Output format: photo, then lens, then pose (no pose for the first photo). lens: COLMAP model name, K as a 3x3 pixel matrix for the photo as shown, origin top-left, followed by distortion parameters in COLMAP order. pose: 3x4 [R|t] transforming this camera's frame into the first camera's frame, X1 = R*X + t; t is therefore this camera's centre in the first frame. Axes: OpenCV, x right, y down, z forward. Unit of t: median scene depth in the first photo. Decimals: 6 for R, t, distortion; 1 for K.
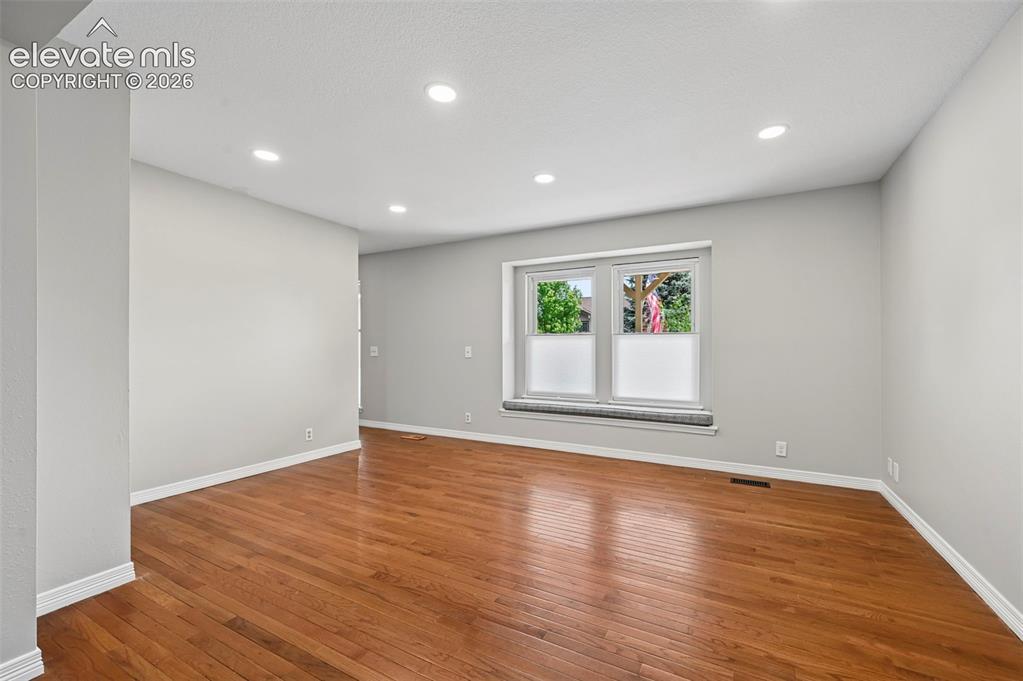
lens RADIAL K [[403.6, 0, 516.6], [0, 403.6, 343.0], [0, 0, 1]] dist [-0.000095, -0.000003]
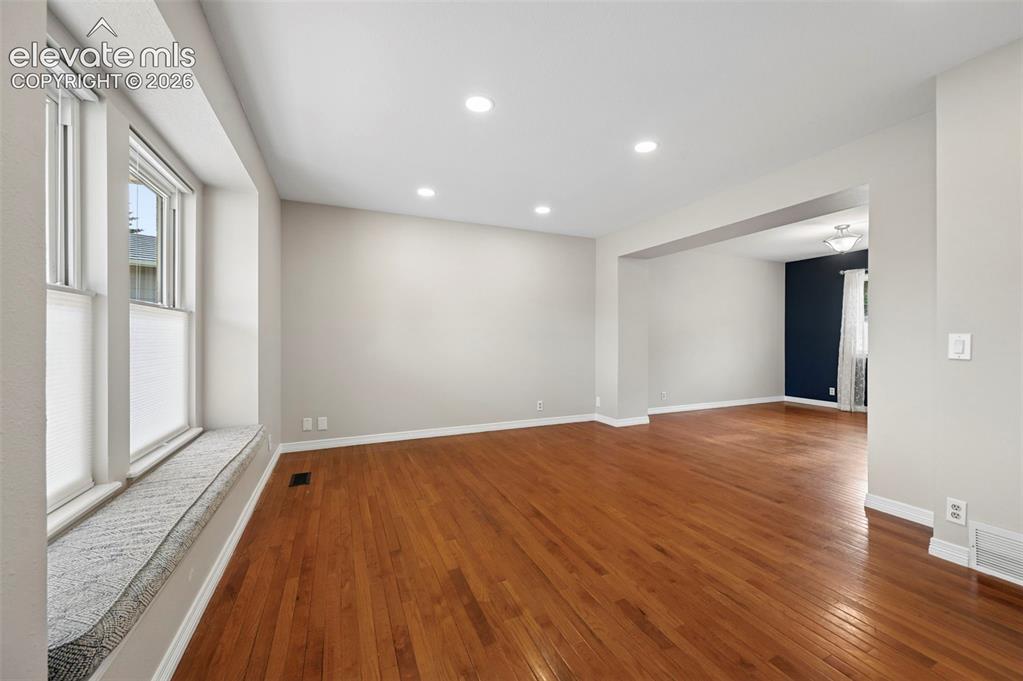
lens RADIAL K [[403.6, 0, 512.3], [0, 403.6, 341.7], [0, 0, 1]] dist [-0.000095, -0.000003]
pose [[-0.788166, -0.004326, 0.615448, -0.446221], [-0.006488, 0.999978, -0.001279, 0.015072], [-0.615429, -0.005001, -0.788177, 1.568830]]
